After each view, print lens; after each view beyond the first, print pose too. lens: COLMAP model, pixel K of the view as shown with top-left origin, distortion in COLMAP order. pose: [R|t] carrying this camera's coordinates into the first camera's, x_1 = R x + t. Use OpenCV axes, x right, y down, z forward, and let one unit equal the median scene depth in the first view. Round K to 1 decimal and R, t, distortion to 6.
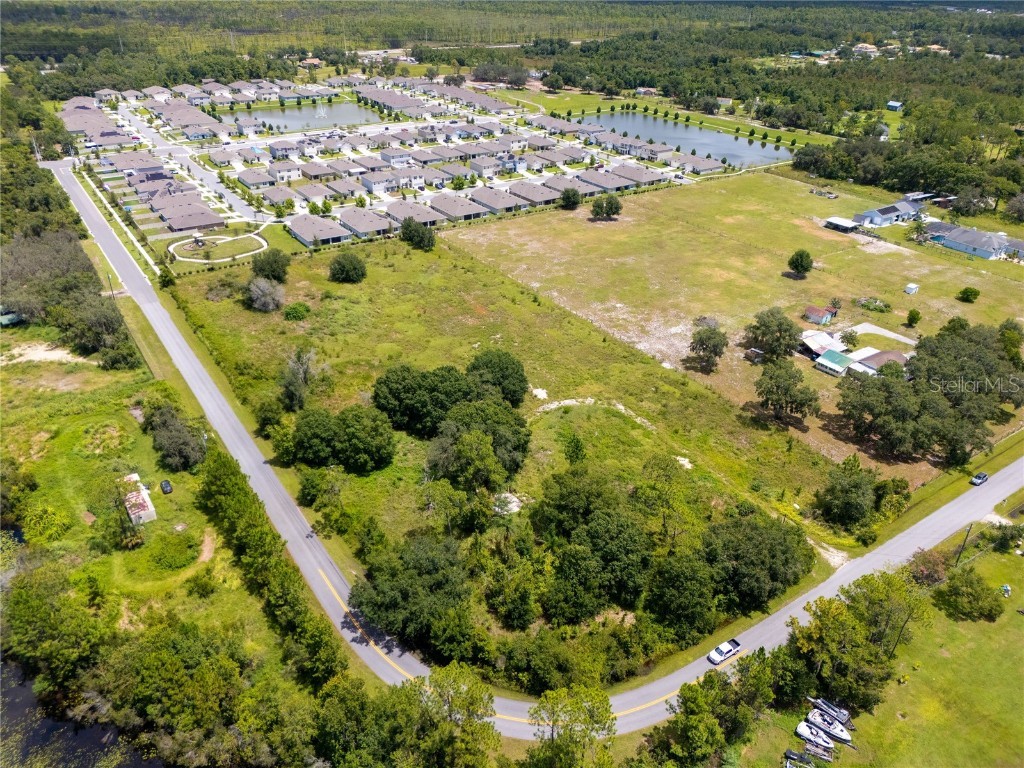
lens RADIAL K [[752.8, 0, 510.4], [0, 752.8, 379.9], [0, 0, 1]] dist [0.073912, -0.074804]
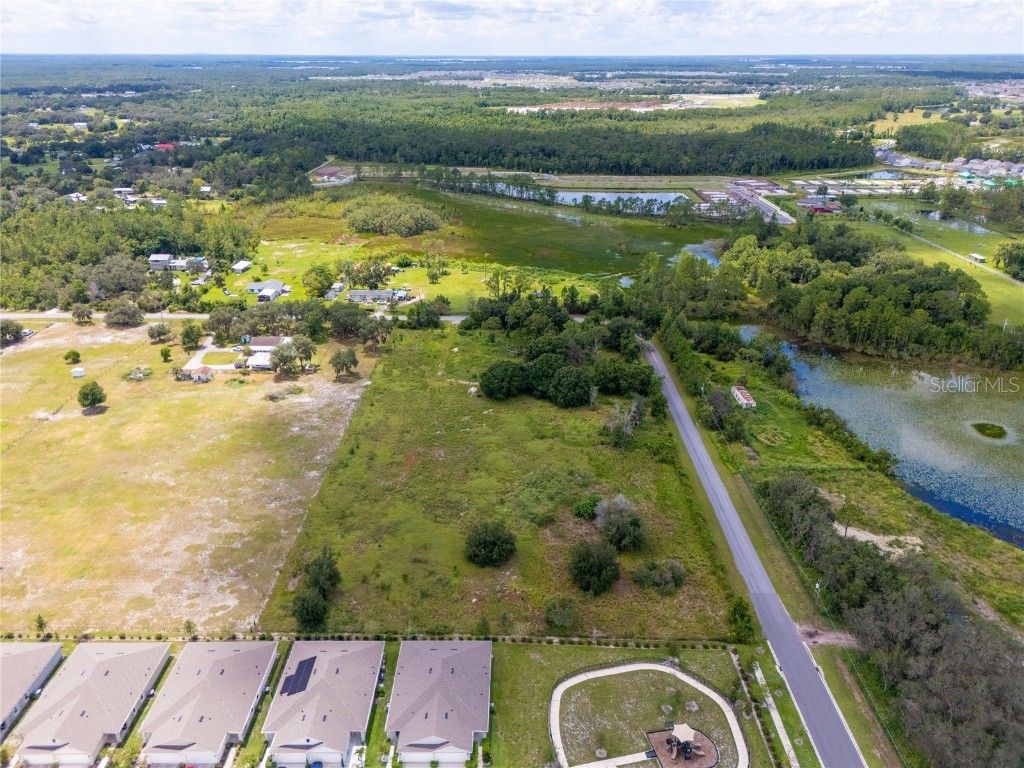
lens RADIAL K [[763.1, 0, 510.5], [0, 763.1, 401.6], [0, 0, 1]] dist [0.065610, -0.061871]
pose [[-0.824542, -0.249800, 0.507672, -0.528715], [0.263214, 0.624907, 0.734989, -0.705740], [-0.500848, 0.739656, -0.449511, 1.154404]]
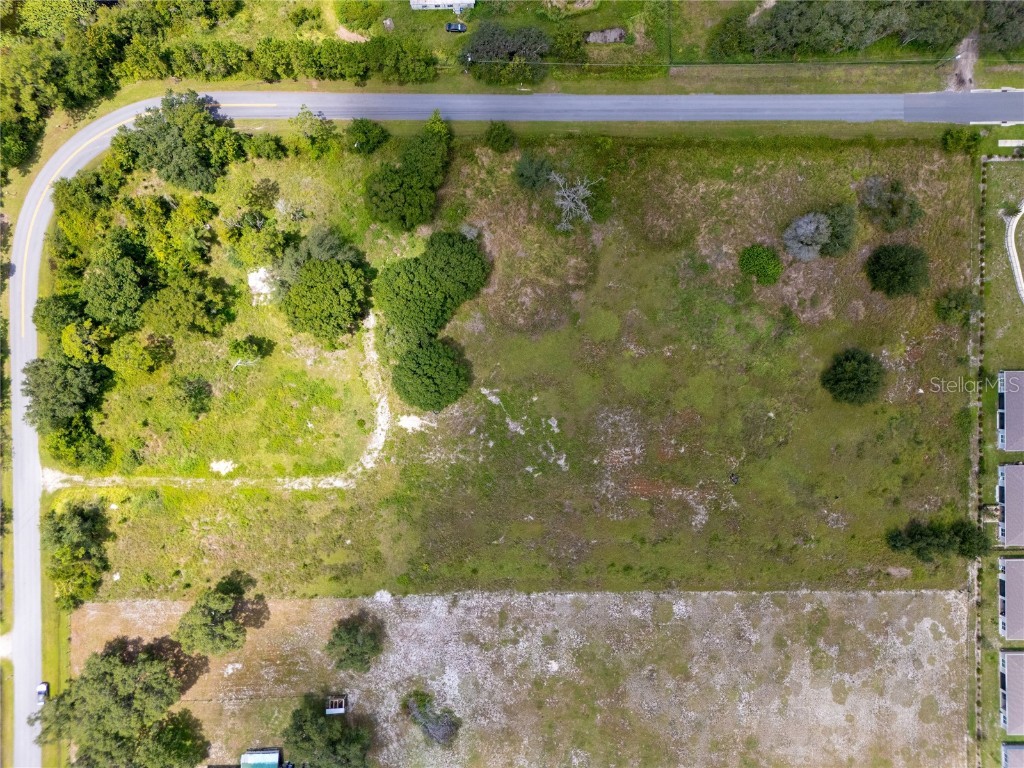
lens RADIAL K [[763.1, 0, 510.5], [0, 763.1, 401.6], [0, 0, 1]] dist [0.065610, -0.061871]
pose [[-0.553236, 0.832517, -0.029061, -0.014250], [-0.439960, -0.262388, 0.858829, -0.563609], [0.707365, 0.487921, 0.511437, 0.440772]]
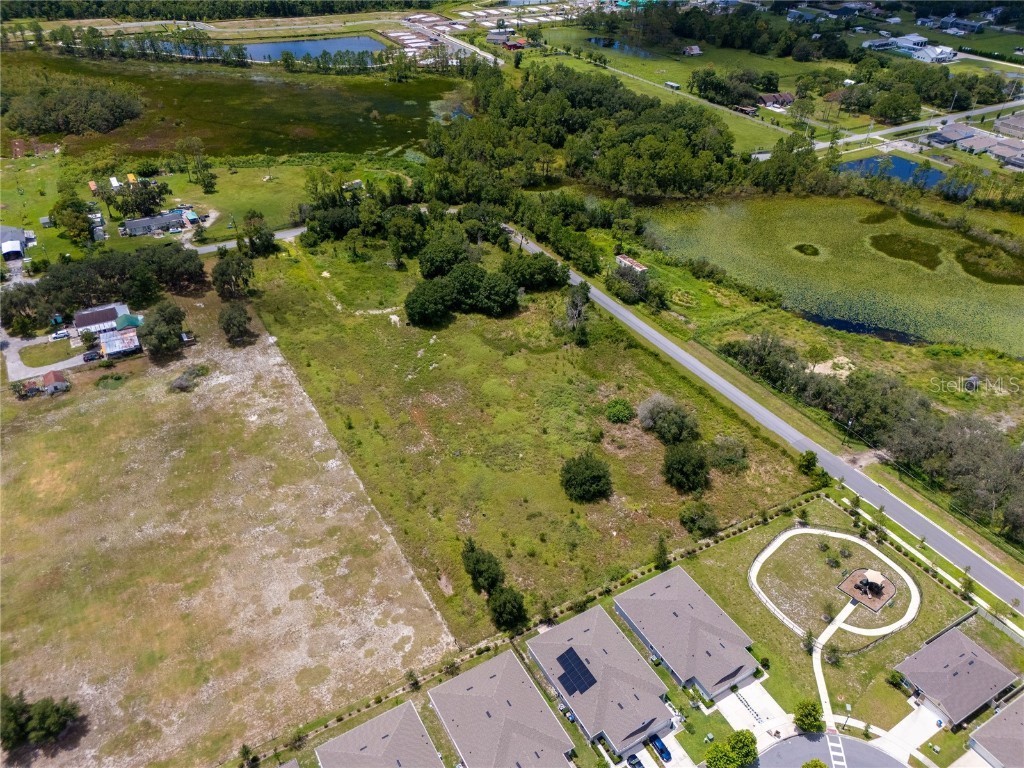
lens RADIAL K [[752.8, 0, 510.4], [0, 752.8, 379.9], [0, 0, 1]] dist [0.073912, -0.074804]
pose [[-0.997145, -0.065672, 0.037263, -0.156403], [0.005218, 0.432387, 0.901673, -0.798625], [-0.075327, 0.899294, -0.430810, 1.176620]]
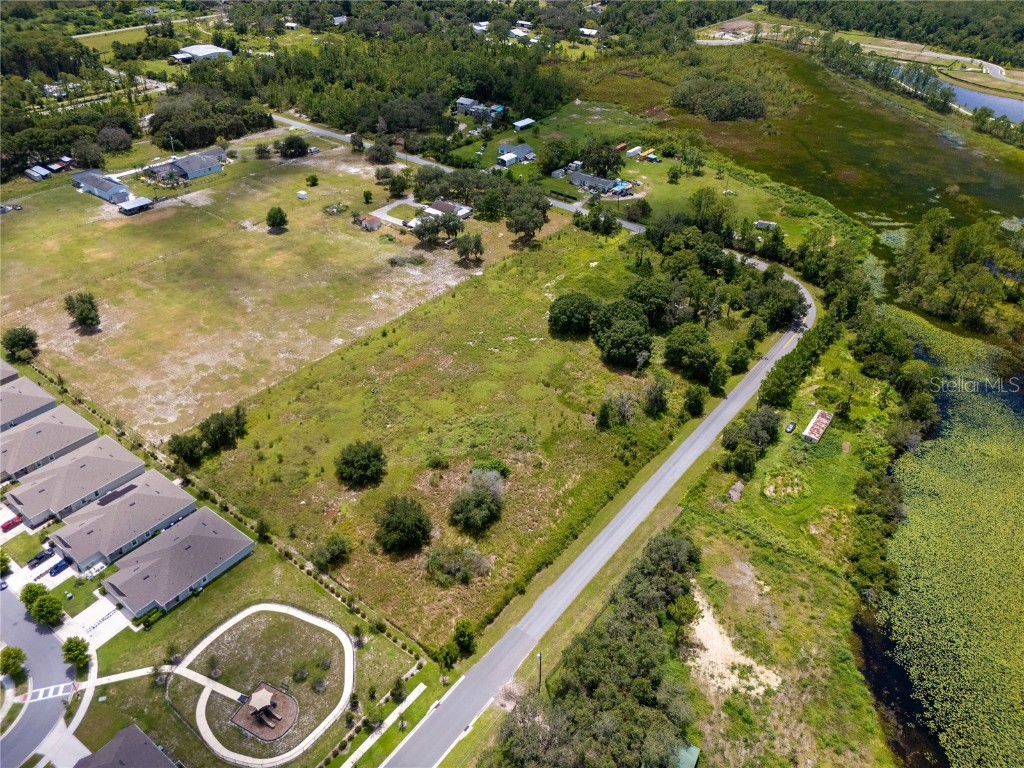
lens RADIAL K [[752.8, 0, 510.4], [0, 752.8, 379.9], [0, 0, 1]] dist [0.073912, -0.074804]
pose [[-0.318559, -0.561539, 0.763672, -0.741689], [0.435652, 0.628782, 0.644081, -0.579093], [-0.841860, 0.537872, 0.044331, 0.765738]]
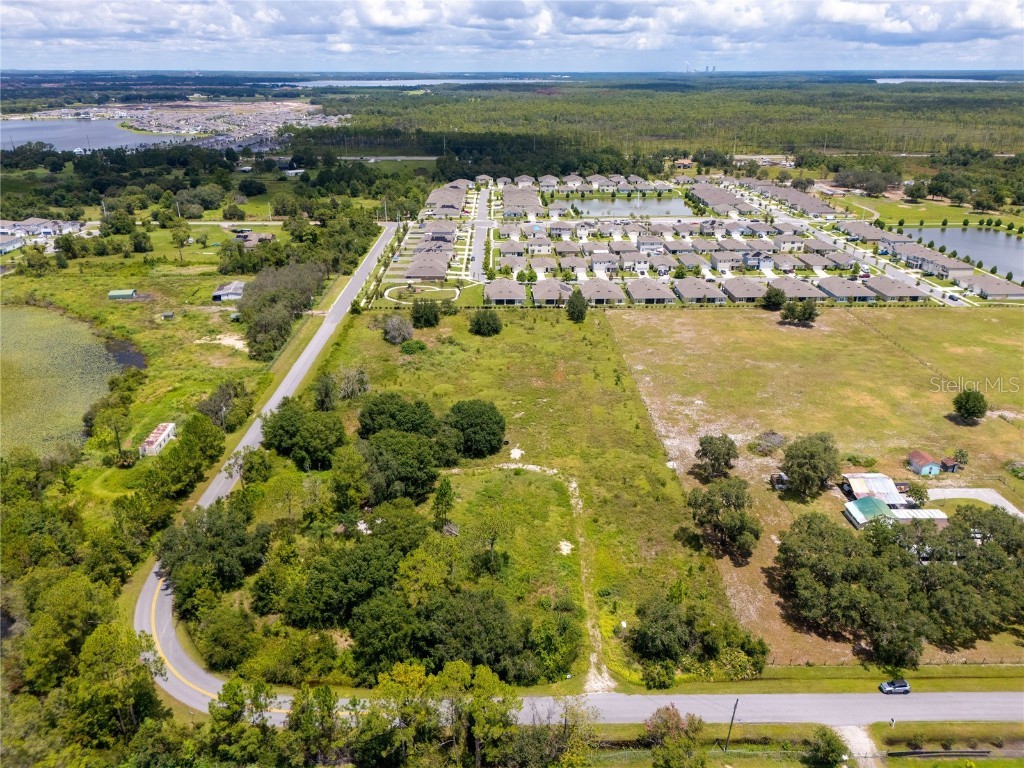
lens RADIAL K [[760.8, 0, 510.2], [0, 760.8, 382.8], [0, 0, 1]] dist [0.079792, -0.084940]
pose [[0.836201, 0.191506, -0.513901, 0.383375], [-0.254650, 0.965493, -0.054564, -0.011344], [0.485718, 0.176491, 0.856113, 0.078438]]
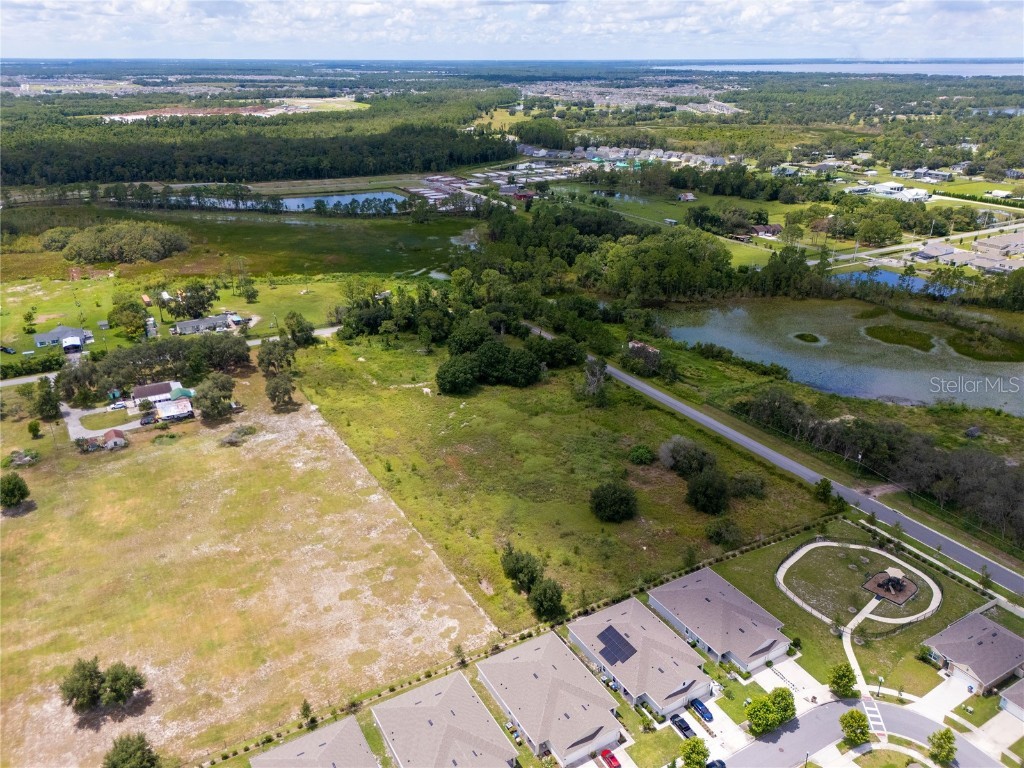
lens RADIAL K [[766.5, 0, 510.3], [0, 766.5, 379.2], [0, 0, 1]] dist [0.079891, -0.084818]
pose [[-0.997470, -0.041974, 0.057379, -0.142898], [0.019252, 0.617473, 0.786356, -0.799408], [-0.068437, 0.785471, -0.615103, 1.325229]]
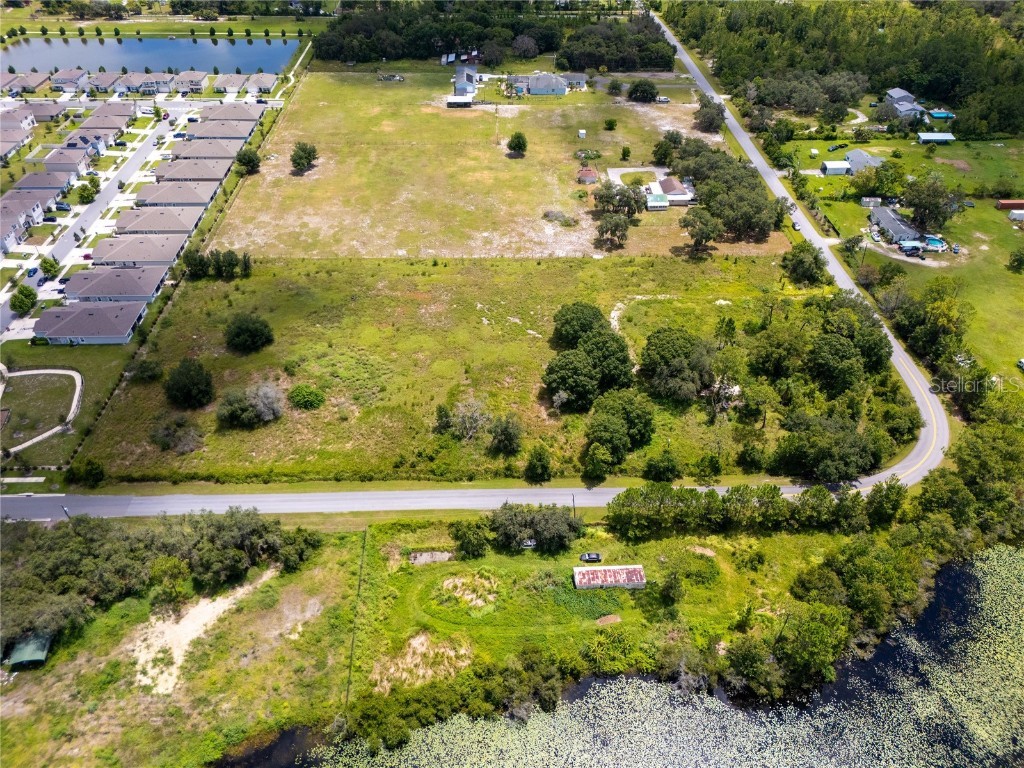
lens RADIAL K [[766.5, 0, 510.3], [0, 766.5, 379.2], [0, 0, 1]] dist [0.079891, -0.084818]
pose [[0.530872, -0.536886, 0.655690, -0.613959], [0.412524, 0.839577, 0.353459, -0.271721], [-0.740269, 0.082846, 0.667186, 0.219893]]
